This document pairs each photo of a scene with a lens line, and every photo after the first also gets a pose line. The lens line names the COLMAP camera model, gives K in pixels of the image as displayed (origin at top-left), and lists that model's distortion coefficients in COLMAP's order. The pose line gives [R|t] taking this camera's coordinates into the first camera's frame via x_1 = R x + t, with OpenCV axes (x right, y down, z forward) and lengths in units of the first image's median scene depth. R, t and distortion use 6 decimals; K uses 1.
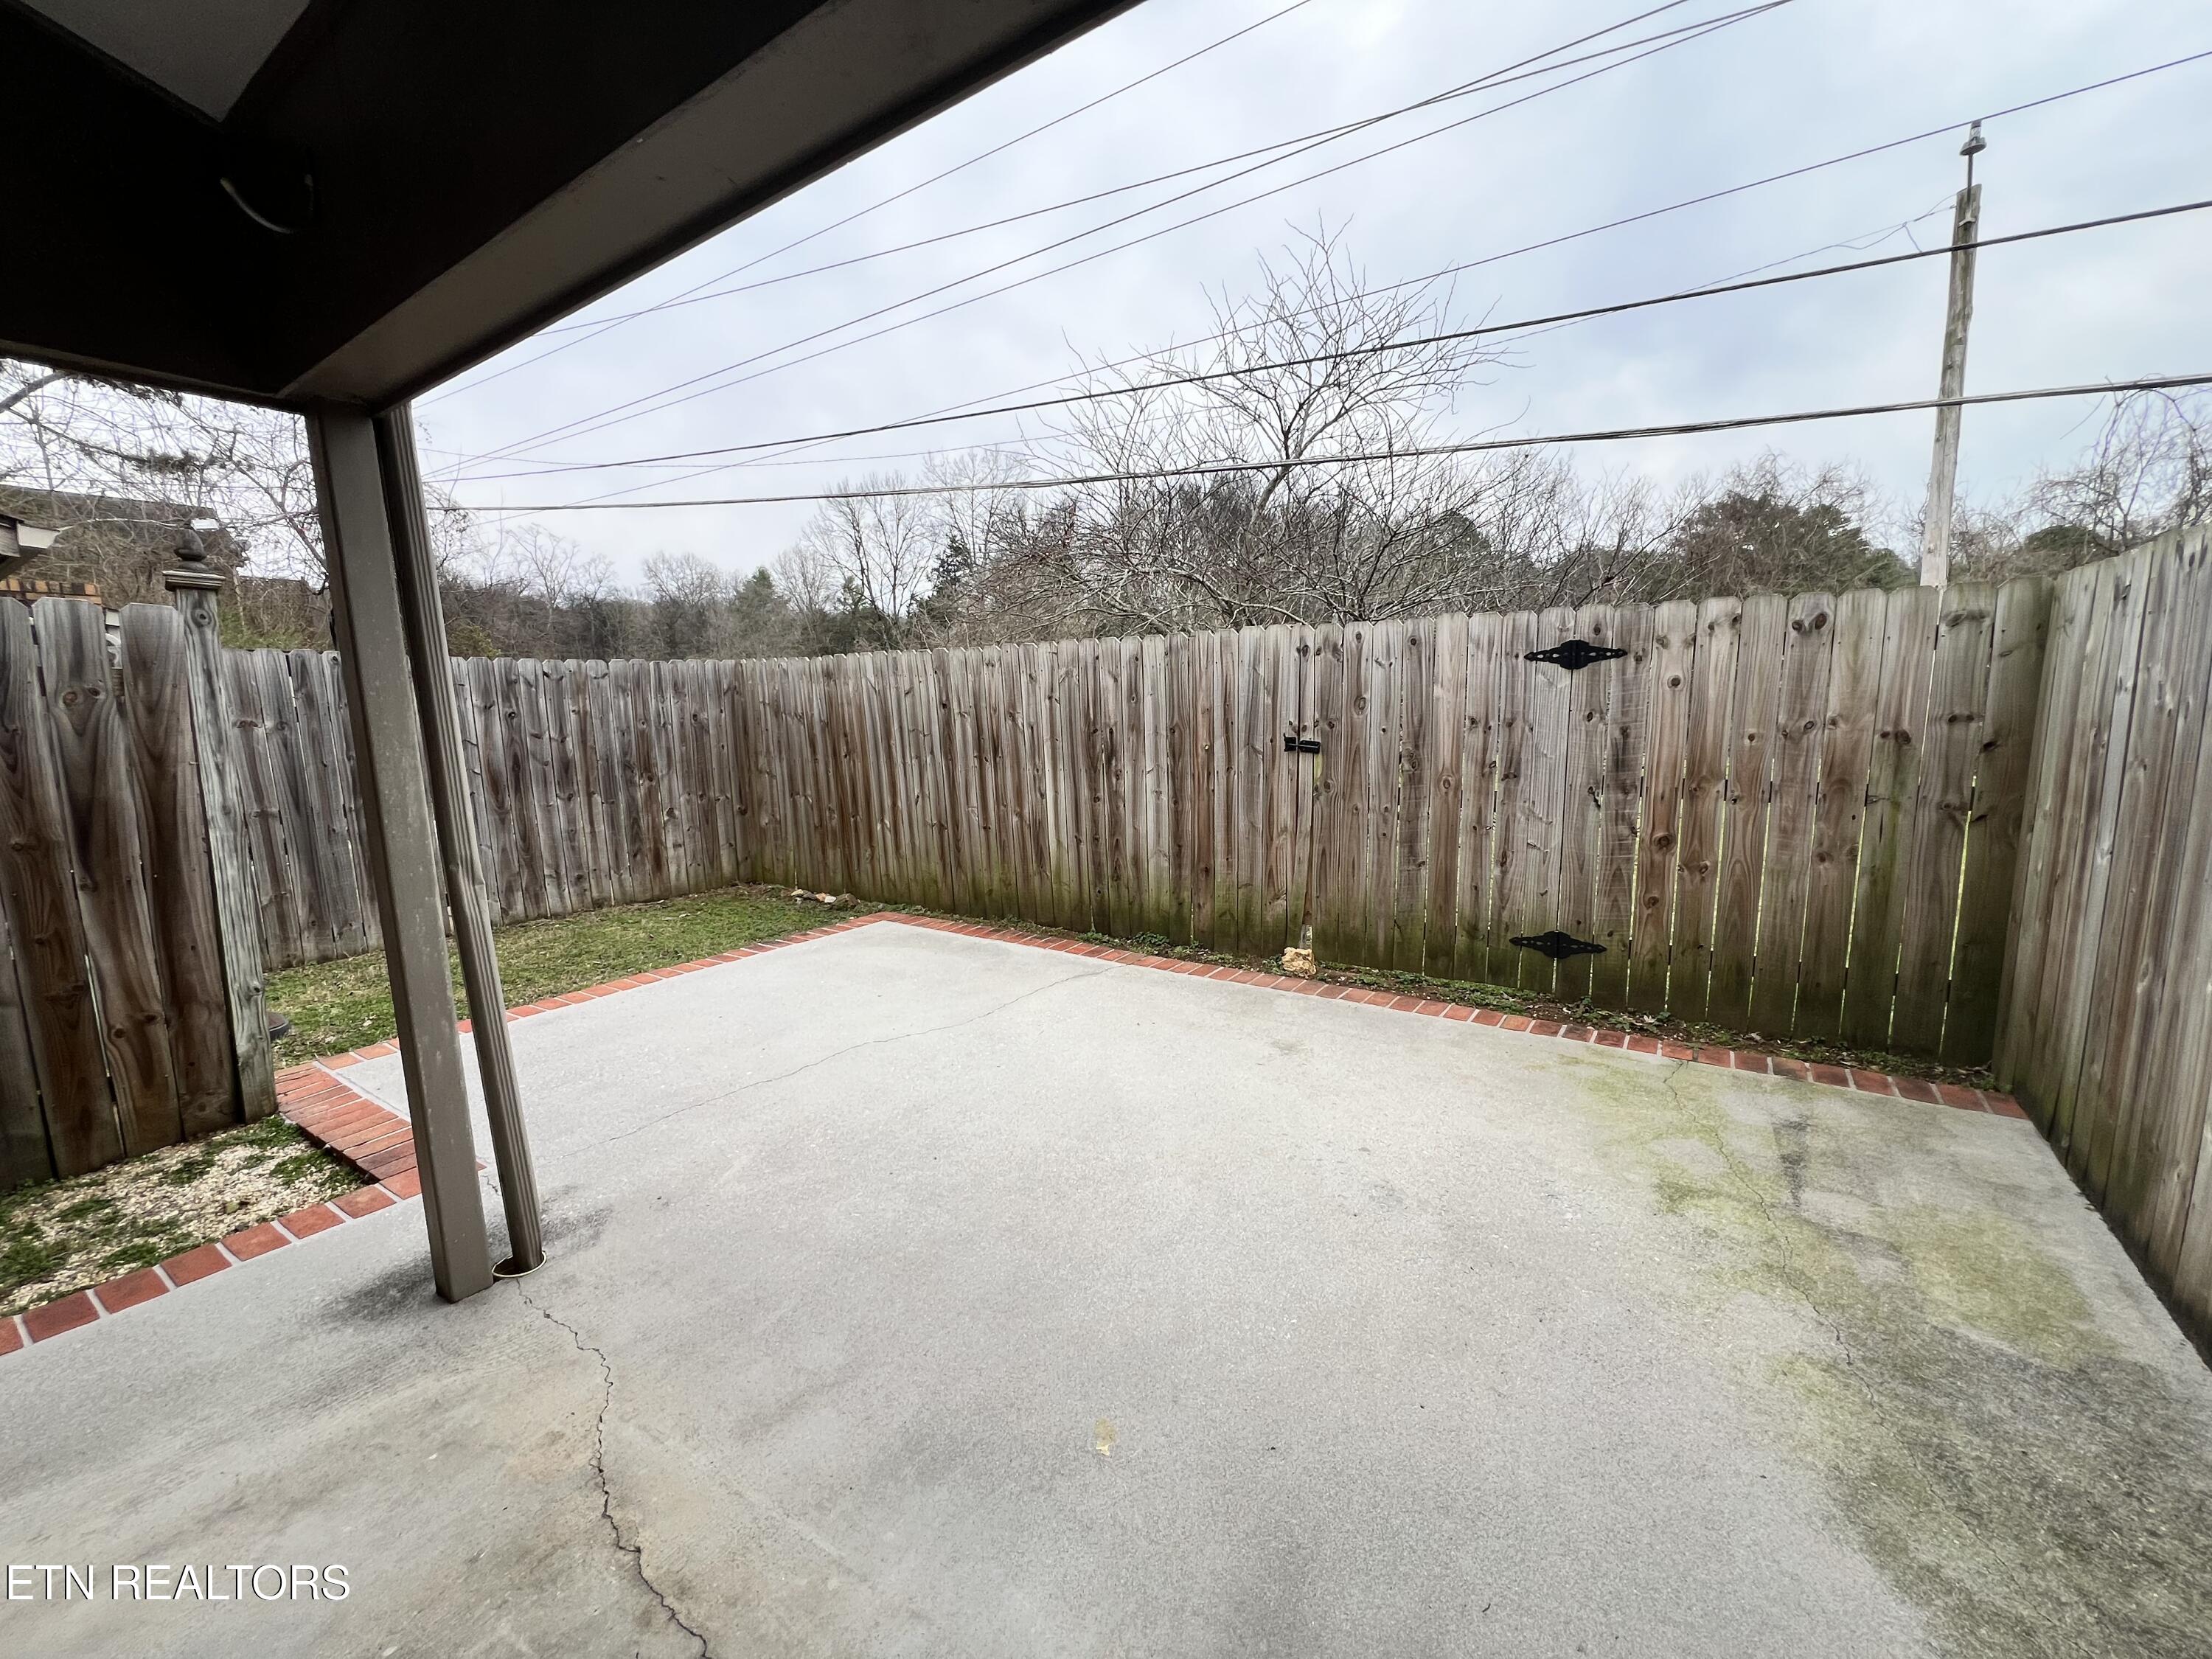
lens RADIAL K [[890.4, 0, 1112.3], [0, 890.4, 833.4], [0, 0, 1]] dist [-0.000252, 0.000118]
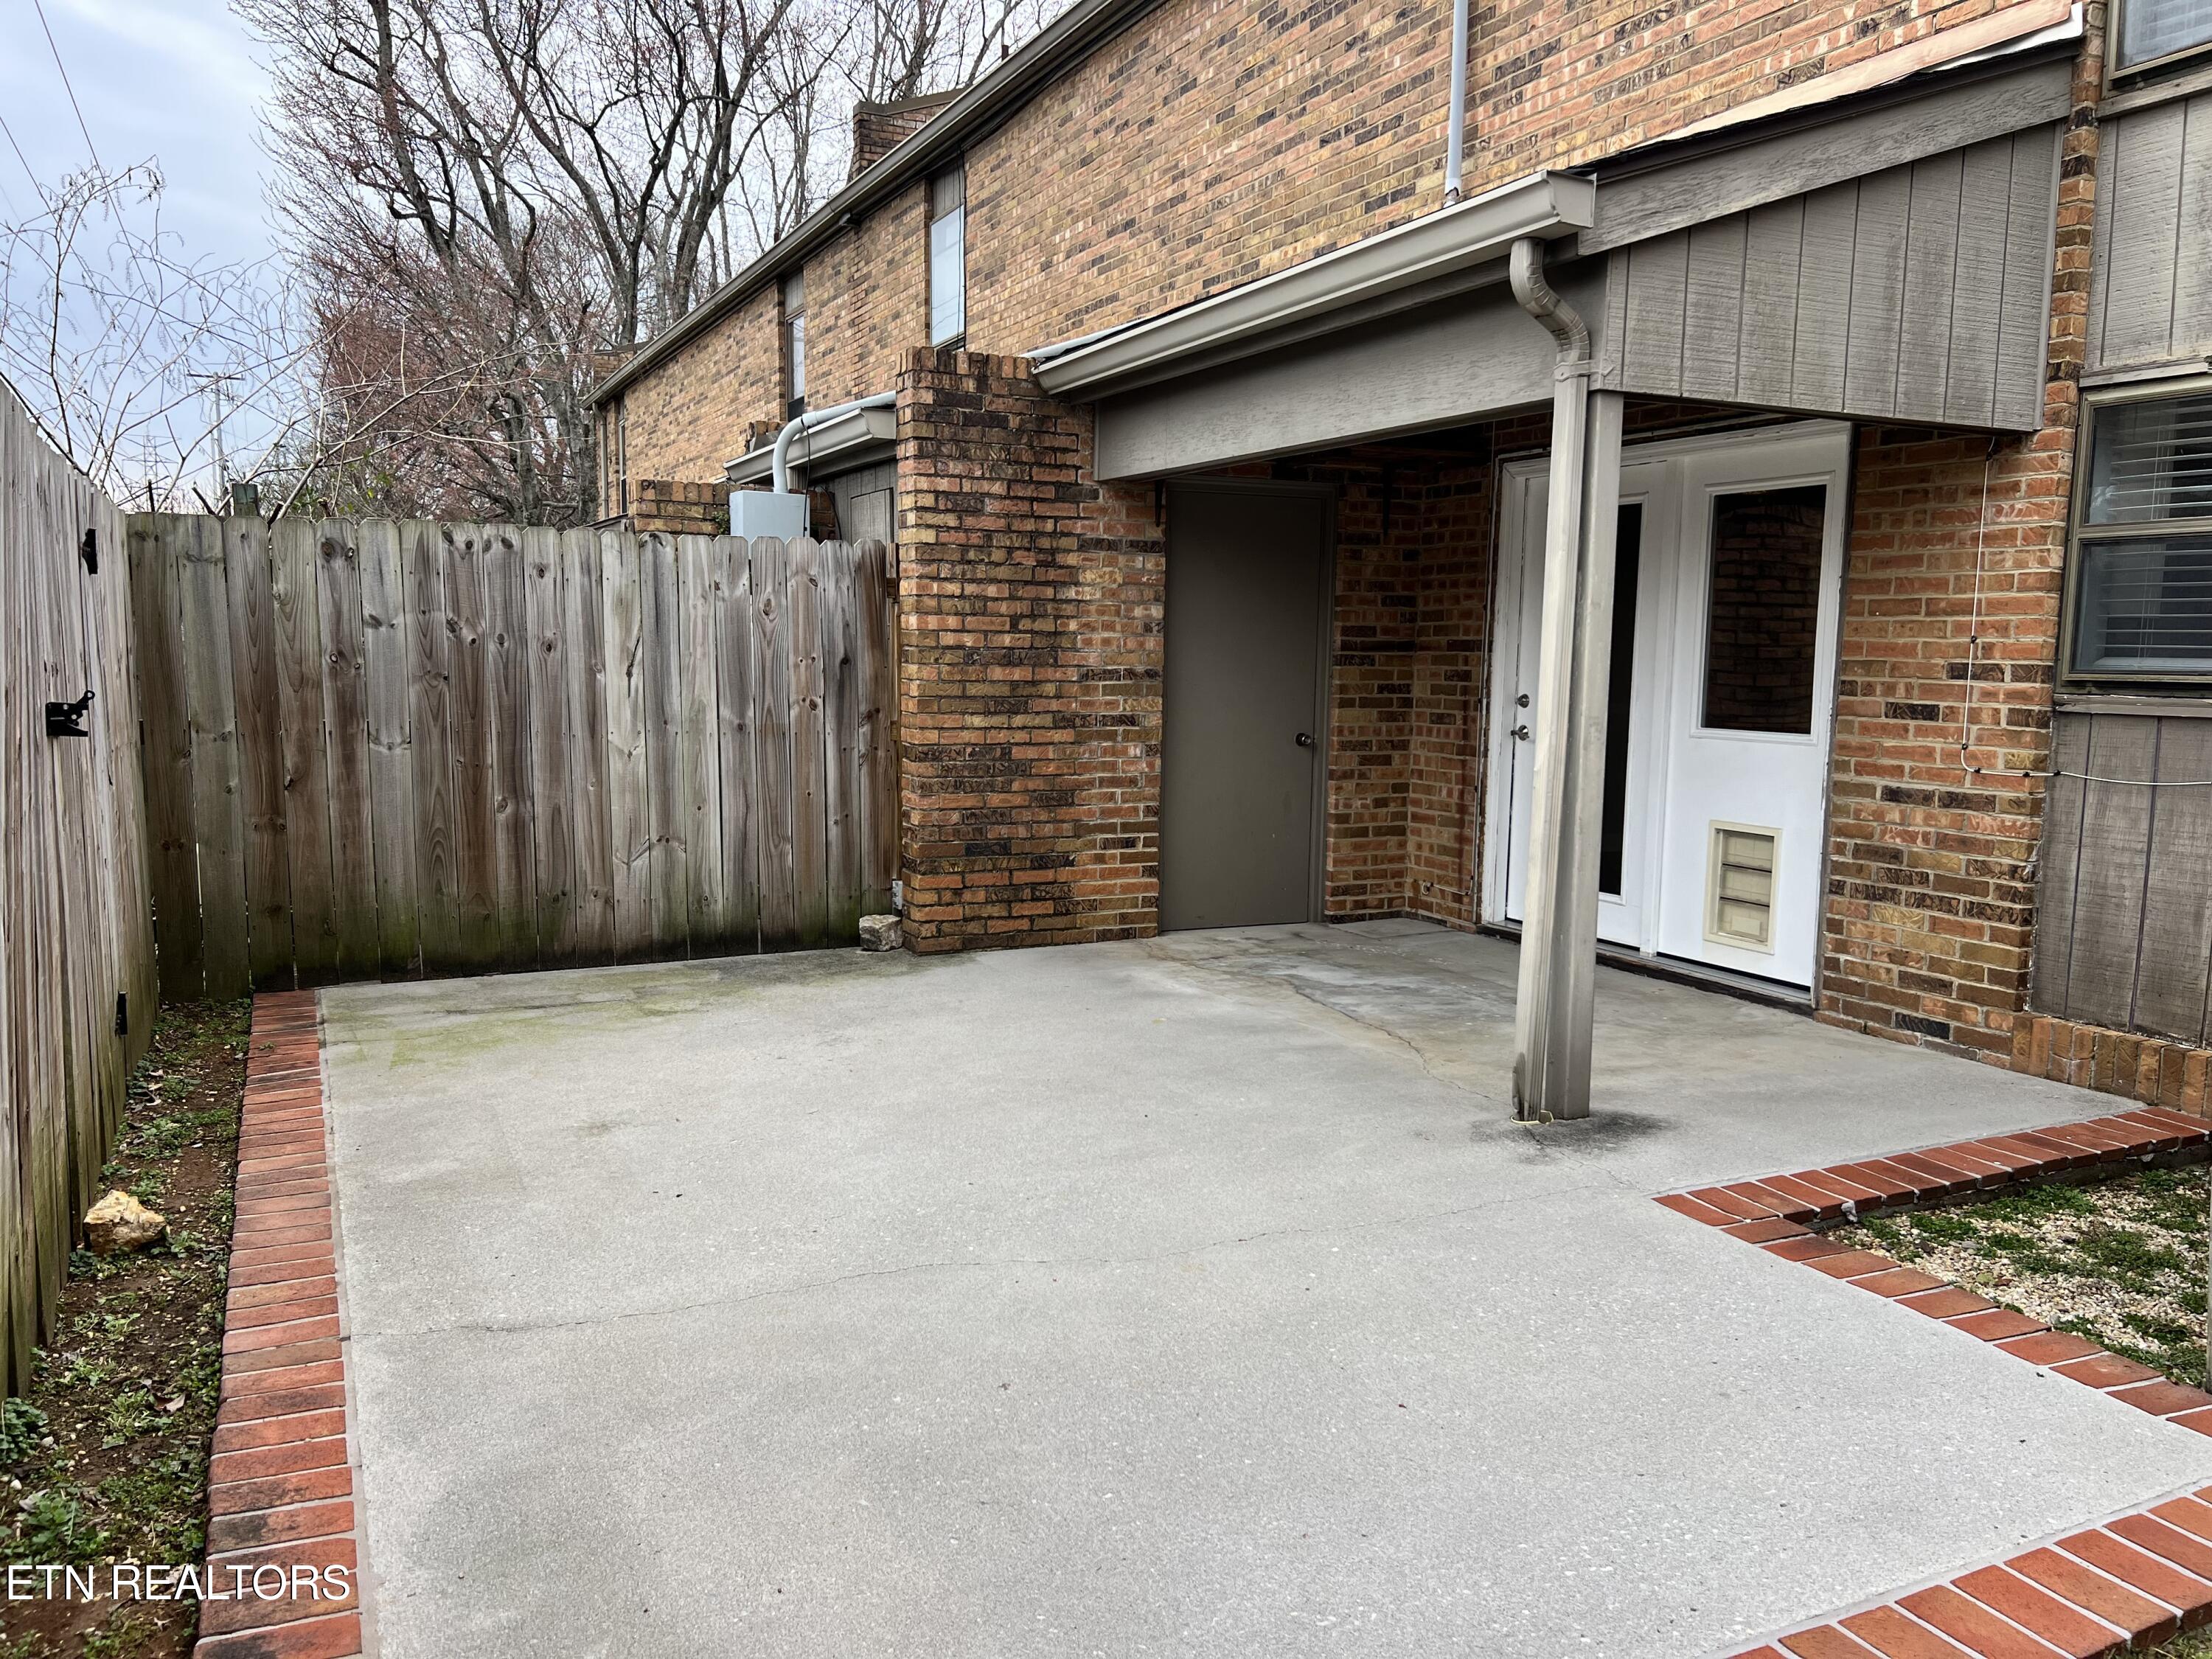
lens RADIAL K [[1667.5, 0, 1105.2], [0, 1667.5, 835.9], [0, 0, 1]] dist [0.009580, -0.000763]
pose [[-0.864835, -0.045882, 0.499955, -0.811775], [0.082686, 0.969200, 0.231977, -0.253676], [-0.495201, 0.241961, -0.834405, 1.922199]]
